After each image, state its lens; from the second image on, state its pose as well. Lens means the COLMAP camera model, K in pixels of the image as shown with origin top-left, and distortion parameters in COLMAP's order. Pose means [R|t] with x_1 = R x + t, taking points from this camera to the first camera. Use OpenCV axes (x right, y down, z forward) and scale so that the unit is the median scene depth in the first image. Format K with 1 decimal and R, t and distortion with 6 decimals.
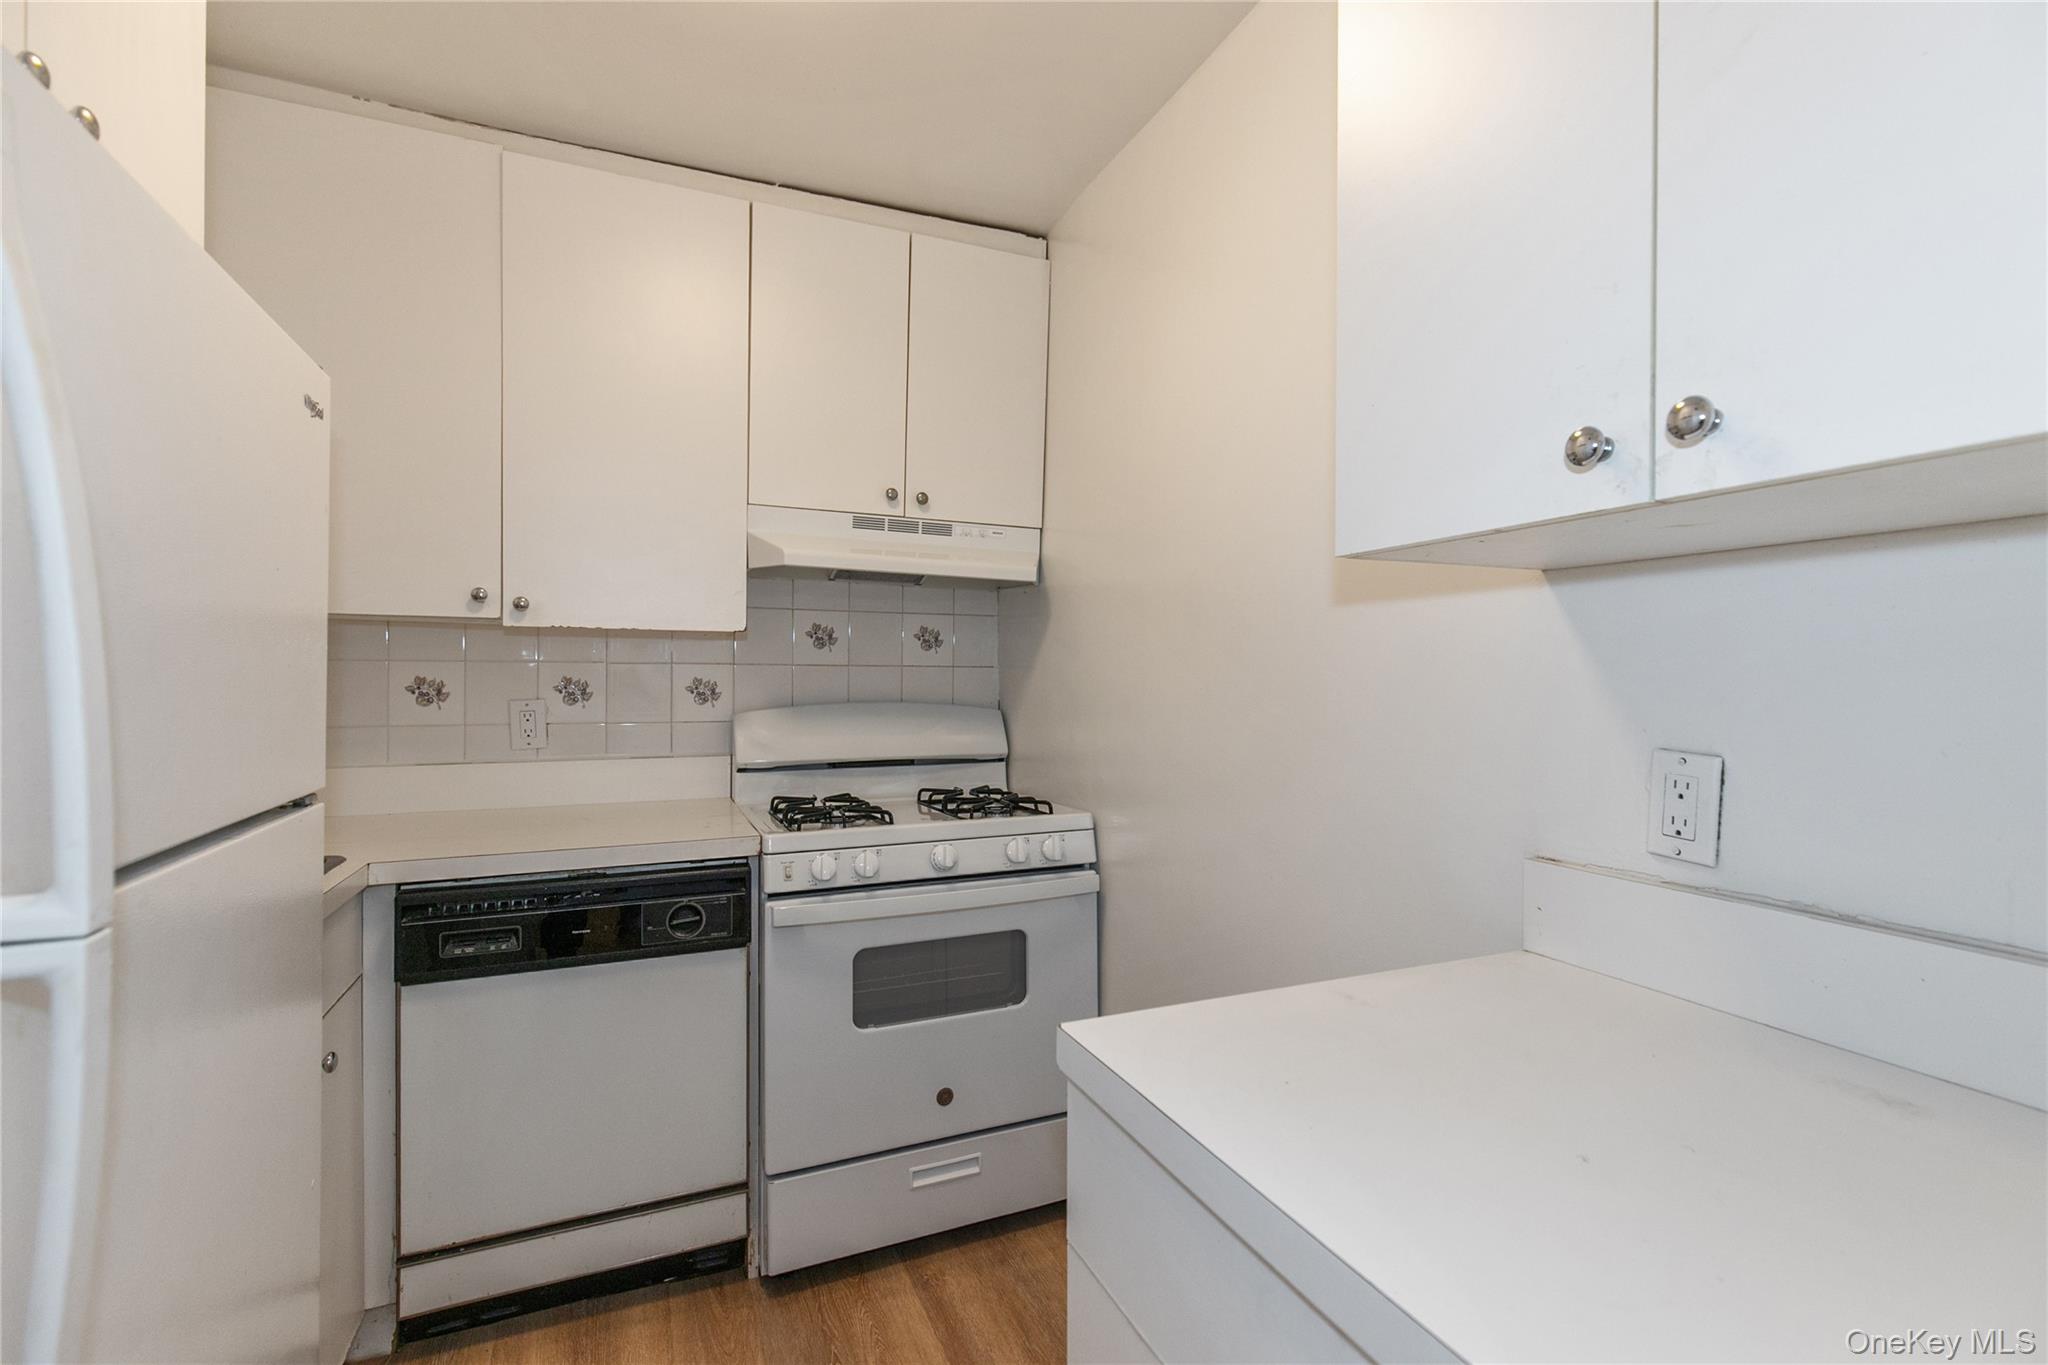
lens RADIAL K [[929.2, 0, 1046.7], [0, 929.2, 690.2], [0, 0, 1]] dist [0.004551, 0.000161]
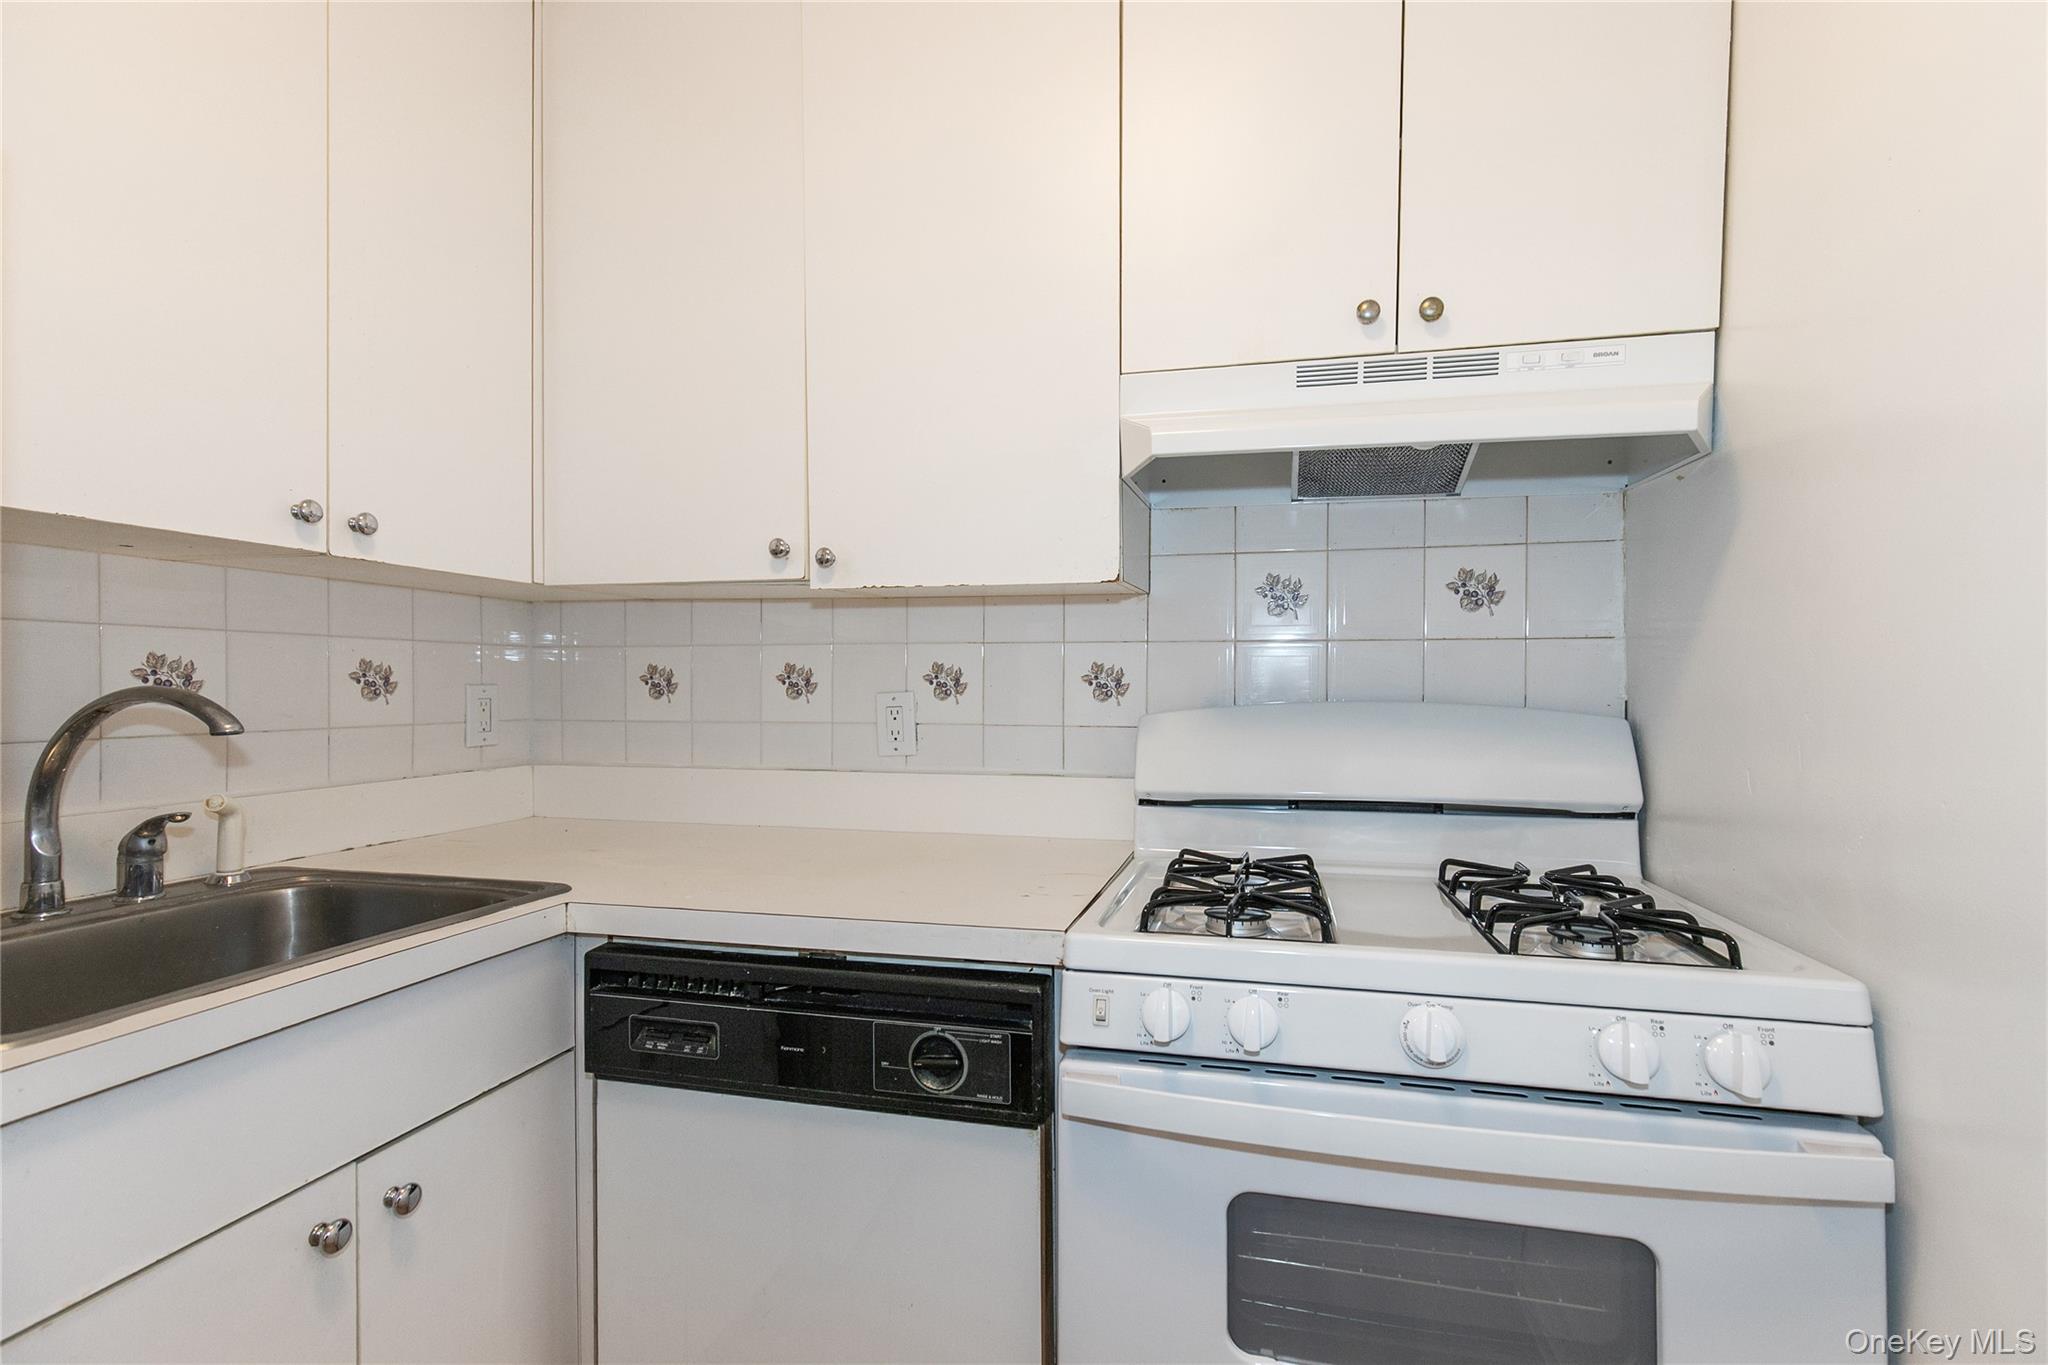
lens RADIAL K [[929.2, 0, 1046.7], [0, 929.2, 690.2], [0, 0, 1]] dist [0.004551, 0.000161]
pose [[0.784568, -0.001491, -0.620041, 0.022092], [-0.007587, 0.999899, -0.012006, 0.017412], [0.619997, 0.014123, 0.784477, 0.485097]]
